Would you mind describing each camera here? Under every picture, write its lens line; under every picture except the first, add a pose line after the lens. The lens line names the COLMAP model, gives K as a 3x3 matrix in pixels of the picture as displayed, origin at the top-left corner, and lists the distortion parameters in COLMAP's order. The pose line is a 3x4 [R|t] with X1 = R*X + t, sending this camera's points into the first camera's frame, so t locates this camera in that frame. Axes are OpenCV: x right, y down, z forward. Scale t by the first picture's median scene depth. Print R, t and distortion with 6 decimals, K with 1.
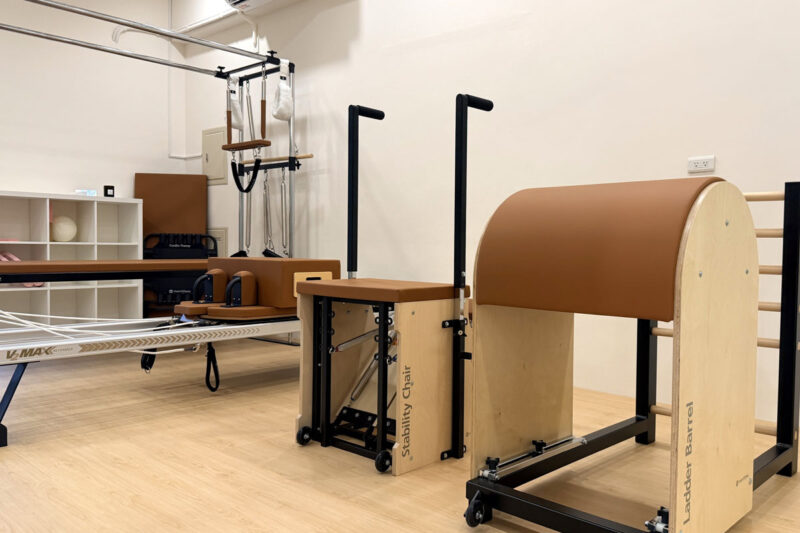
lens RADIAL K [[629.8, 0, 406.6], [0, 629.8, 261.1], [0, 0, 1]] dist [0.049080, -0.010873]
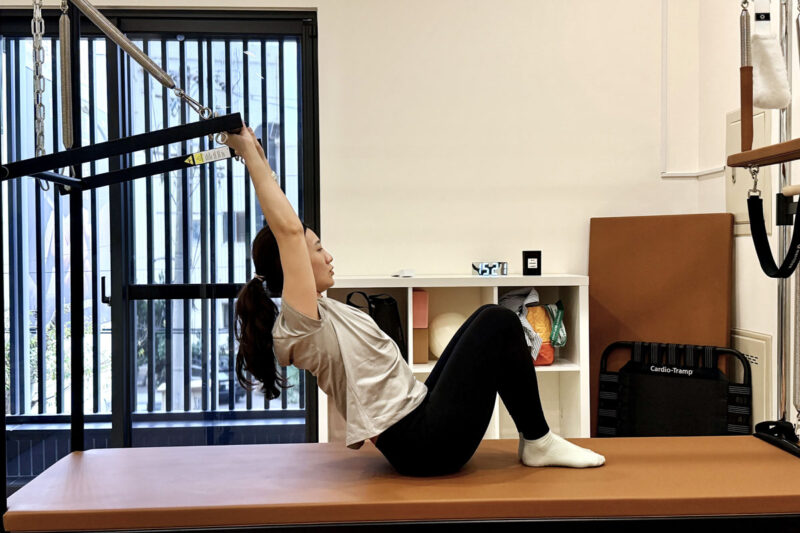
lens RADIAL K [[915.3, 0, 404.7], [0, 915.3, 265.9], [0, 0, 1]] dist [-0.008331, 0.000000]
pose [[0.710625, -0.000990, -0.703570, -0.030759], [-0.010658, 0.999869, -0.012172, -0.102236], [0.703490, 0.016148, 0.710522, 0.441893]]
